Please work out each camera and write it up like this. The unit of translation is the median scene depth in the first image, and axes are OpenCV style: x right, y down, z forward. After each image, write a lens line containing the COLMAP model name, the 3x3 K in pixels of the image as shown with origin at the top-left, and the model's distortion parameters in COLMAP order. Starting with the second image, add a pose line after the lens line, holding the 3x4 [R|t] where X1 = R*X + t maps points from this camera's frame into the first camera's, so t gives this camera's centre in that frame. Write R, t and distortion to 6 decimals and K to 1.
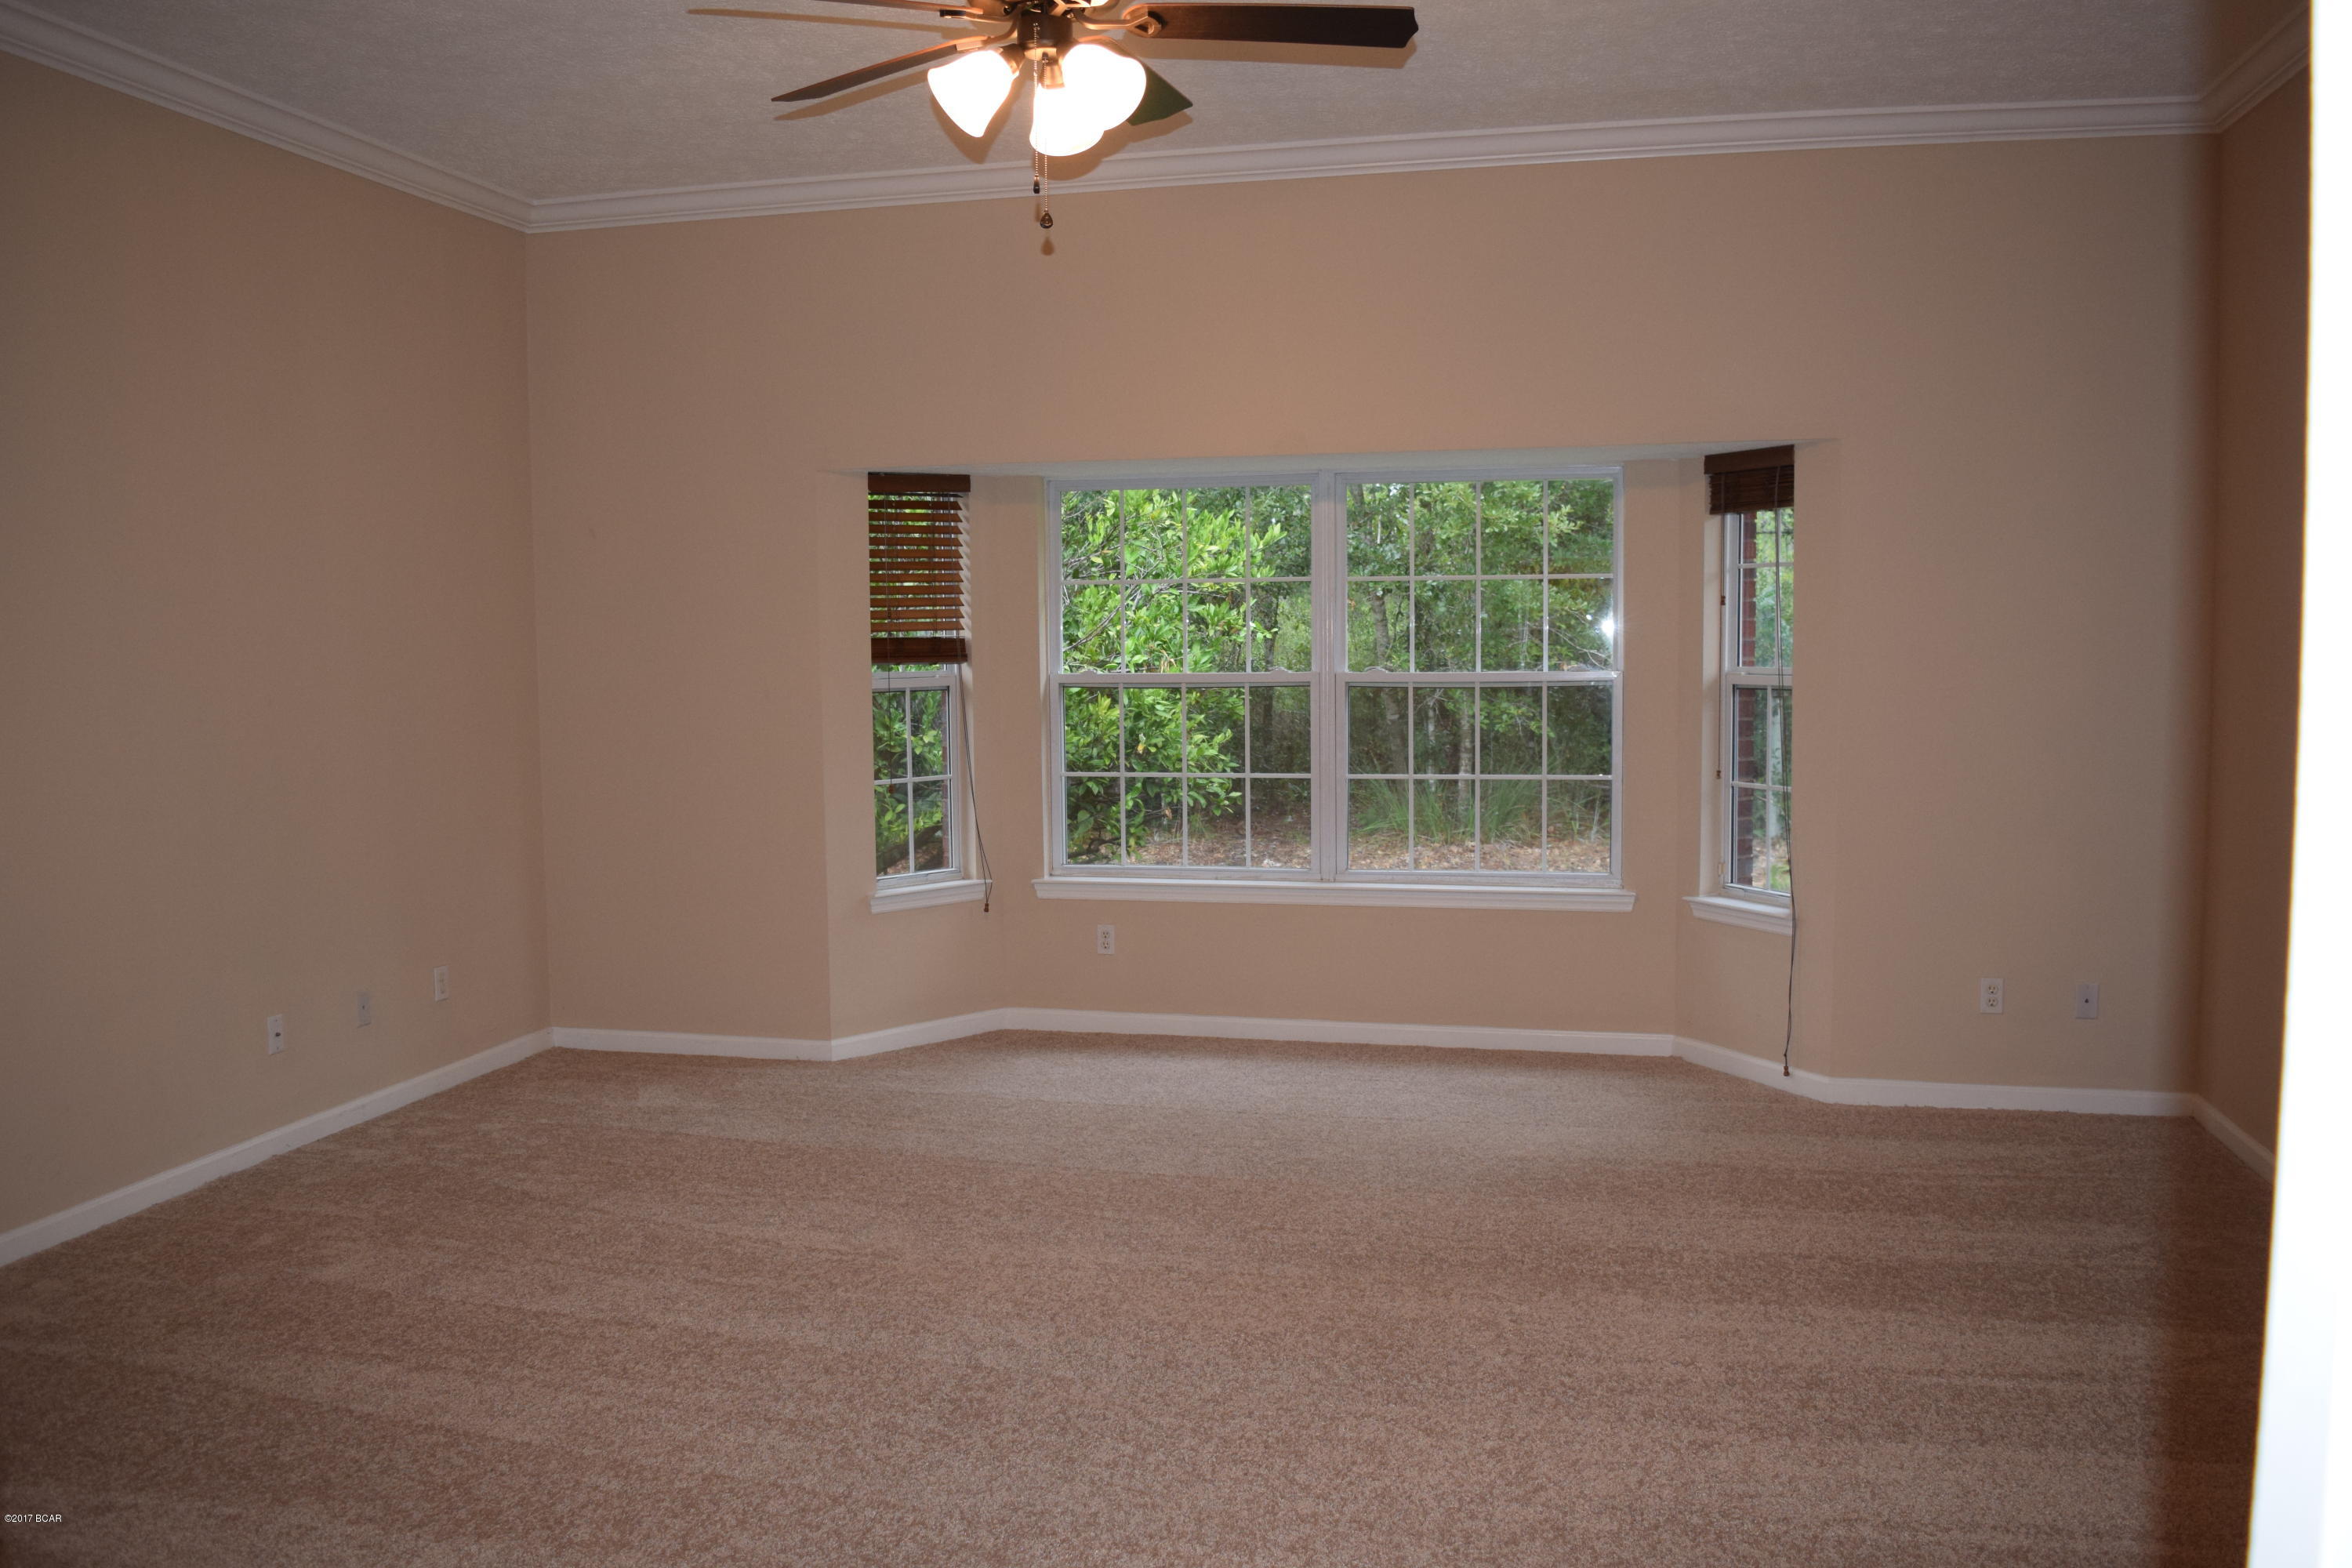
lens RADIAL K [[1766.8, 0, 1190.2], [0, 1766.8, 788.1], [0, 0, 1]] dist [-0.048486, -0.003445]
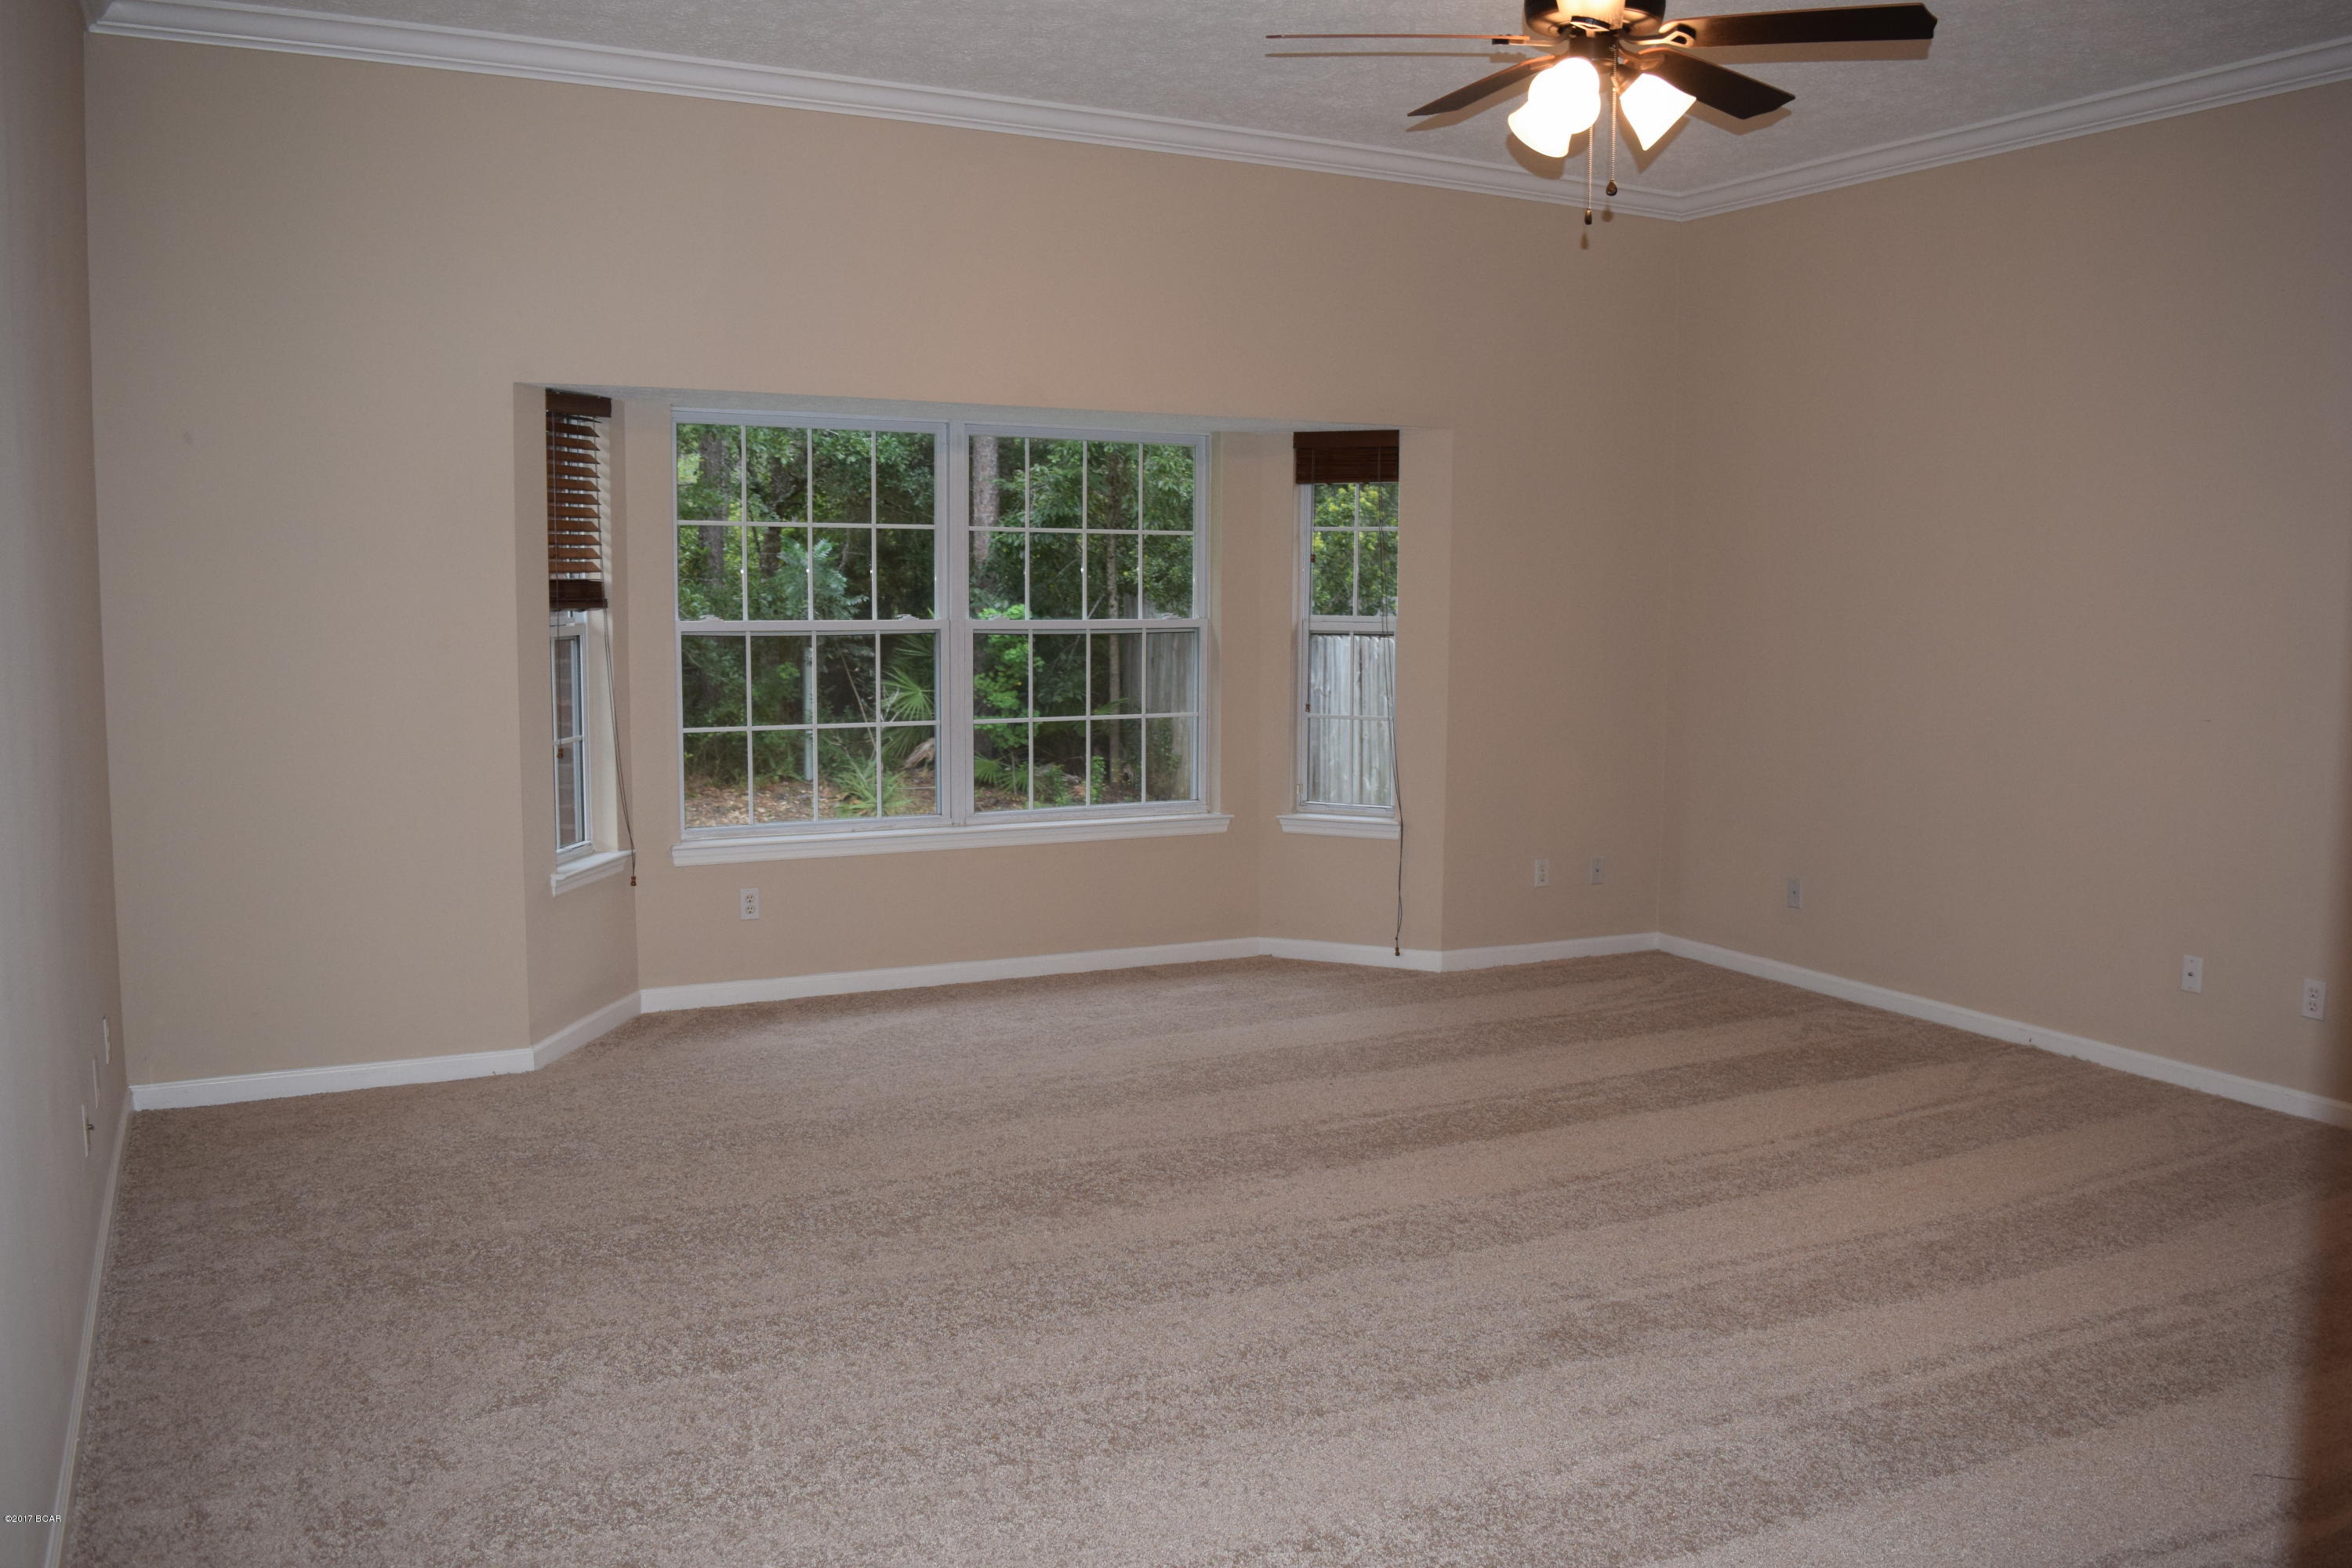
lens RADIAL K [[1857.4, 0, 1182.4], [0, 1857.4, 794.4], [0, 0, 1]] dist [-0.092139, 0.017253]
pose [[0.778817, -0.055534, 0.624788, -0.489905], [0.038969, 0.998433, 0.040169, -0.003036], [-0.626040, -0.006937, 0.779760, 0.089014]]
